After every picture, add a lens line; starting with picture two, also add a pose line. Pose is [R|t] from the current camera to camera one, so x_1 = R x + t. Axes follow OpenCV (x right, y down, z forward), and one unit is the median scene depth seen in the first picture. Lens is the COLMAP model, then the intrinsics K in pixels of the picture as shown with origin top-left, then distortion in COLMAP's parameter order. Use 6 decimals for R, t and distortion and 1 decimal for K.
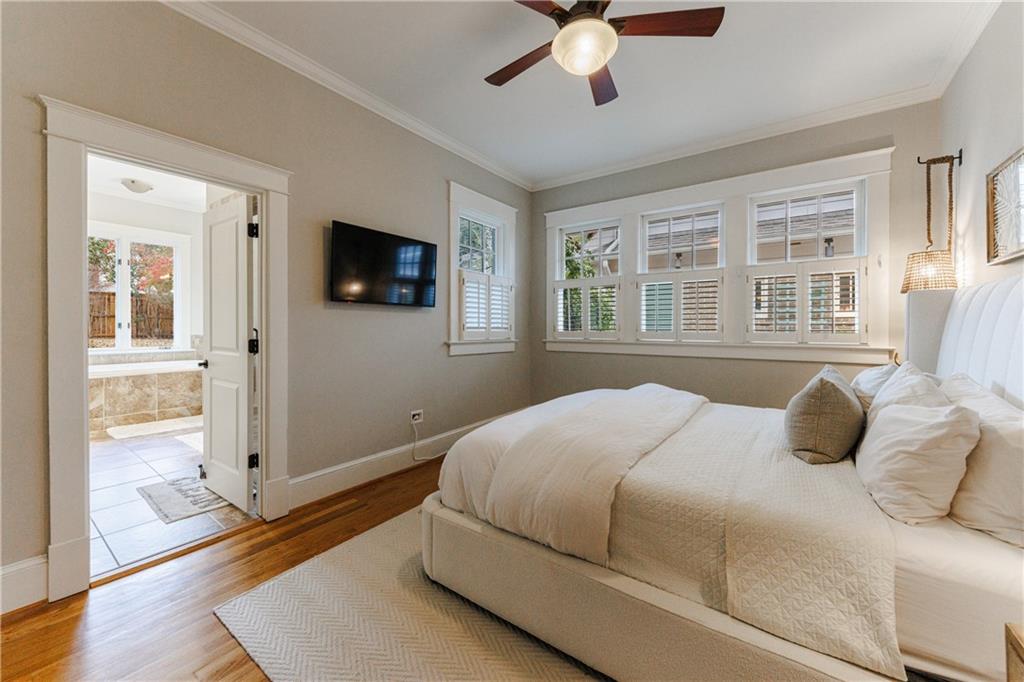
lens RADIAL K [[390.3, 0, 511.4], [0, 390.3, 327.2], [0, 0, 1]] dist [-0.000001, -0.000036]
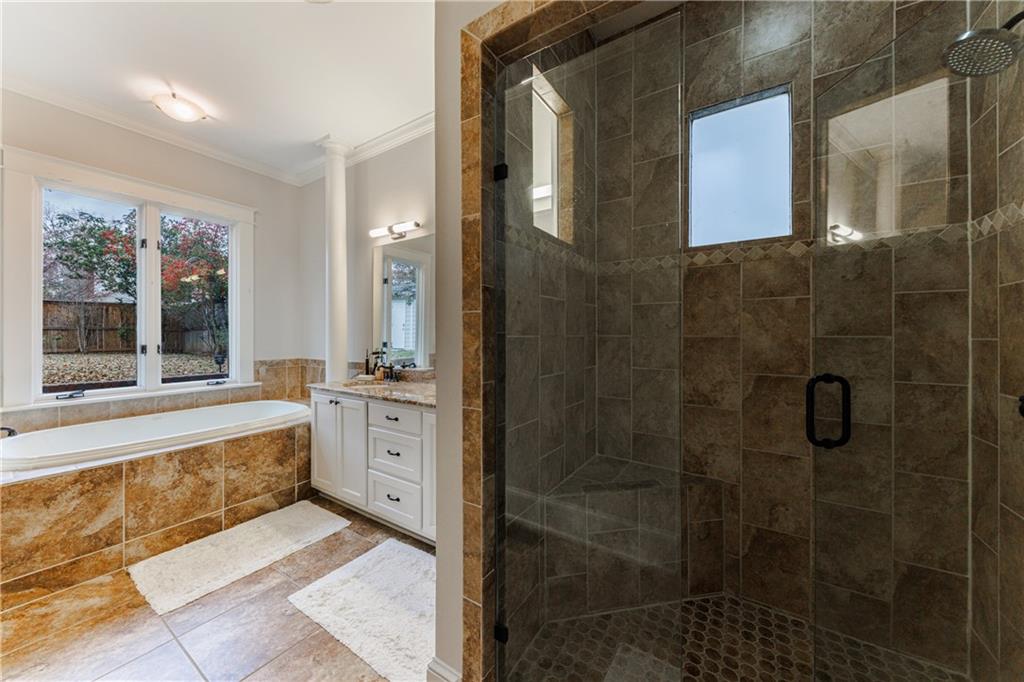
lens RADIAL K [[357.8, 0, 516.7], [0, 357.8, 333.8], [0, 0, 1]] dist [0.000304, -0.000293]
pose [[0.998363, -0.005545, 0.056928, -0.517738], [0.005958, 0.999957, -0.007083, -0.023732], [-0.056887, 0.007411, 0.998353, 0.468846]]
